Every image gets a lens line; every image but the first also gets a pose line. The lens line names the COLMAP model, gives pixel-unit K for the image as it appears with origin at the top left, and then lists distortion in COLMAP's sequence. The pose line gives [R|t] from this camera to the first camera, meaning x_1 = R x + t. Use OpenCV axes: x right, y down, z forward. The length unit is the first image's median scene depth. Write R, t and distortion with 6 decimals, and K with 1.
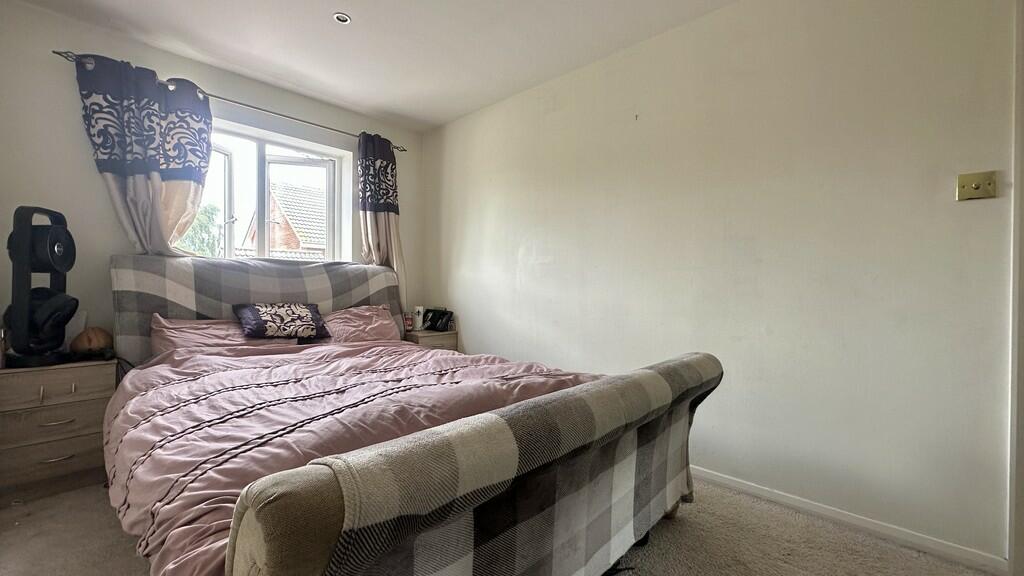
lens RADIAL K [[405.3, 0, 512.1], [0, 405.3, 287.5], [0, 0, 1]] dist [-0.001260, -0.000120]
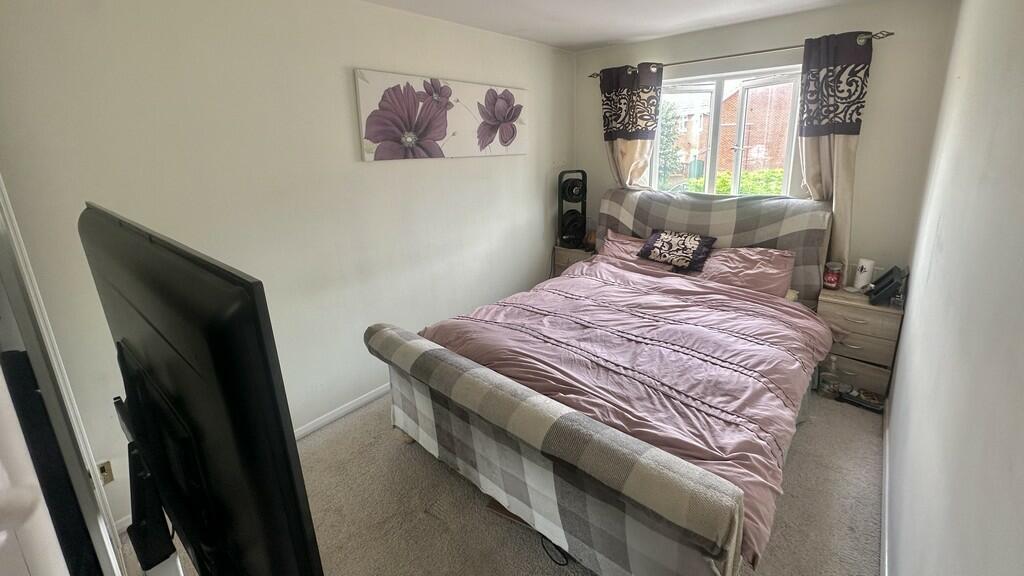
lens RADIAL K [[405.3, 0, 503.6], [0, 405.3, 242.5], [0, 0, 1]] dist [-0.001260, -0.000120]
pose [[0.049201, 0.220622, -0.974118, 0.615375], [0.019073, 0.974913, 0.221766, -0.221210], [0.998607, -0.029490, 0.043758, 0.425816]]
